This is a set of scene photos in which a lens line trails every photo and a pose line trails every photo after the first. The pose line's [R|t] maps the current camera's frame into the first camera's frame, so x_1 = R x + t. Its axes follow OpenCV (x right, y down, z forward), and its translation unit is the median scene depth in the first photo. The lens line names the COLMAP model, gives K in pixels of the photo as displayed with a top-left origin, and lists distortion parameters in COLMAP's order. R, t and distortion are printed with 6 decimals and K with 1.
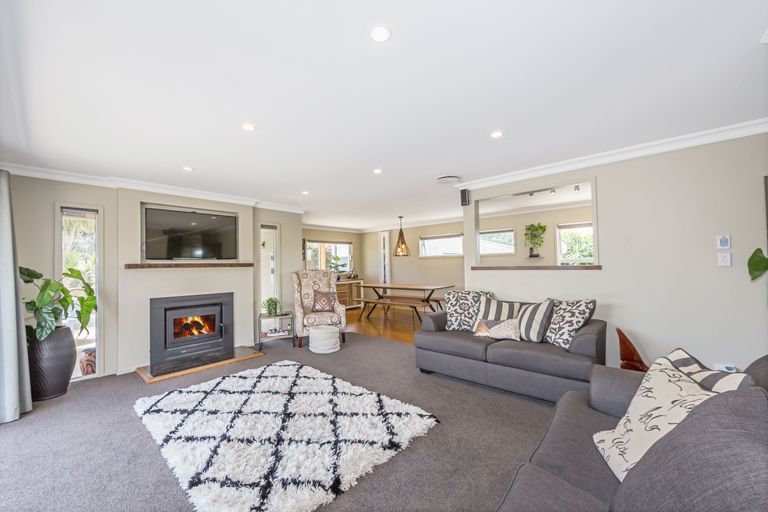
lens RADIAL K [[300.1, 0, 384.9], [0, 300.1, 260.6], [0, 0, 1]] dist [0.000252, 0.000072]
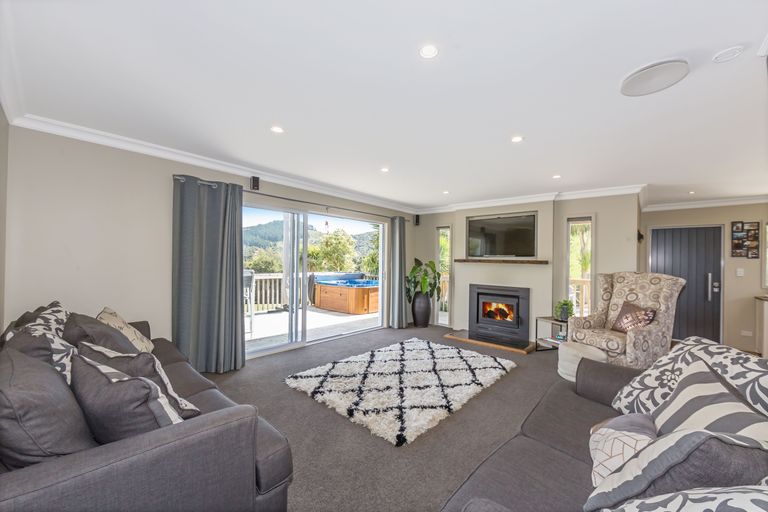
lens RADIAL K [[300.1, 0, 384.9], [0, 300.1, 260.6], [0, 0, 1]] dist [0.000252, 0.000072]
pose [[0.004072, 0.010969, -0.999932, 0.620592], [-0.013208, 0.999853, 0.010914, 0.005703], [0.999904, 0.013162, 0.004217, 0.581504]]
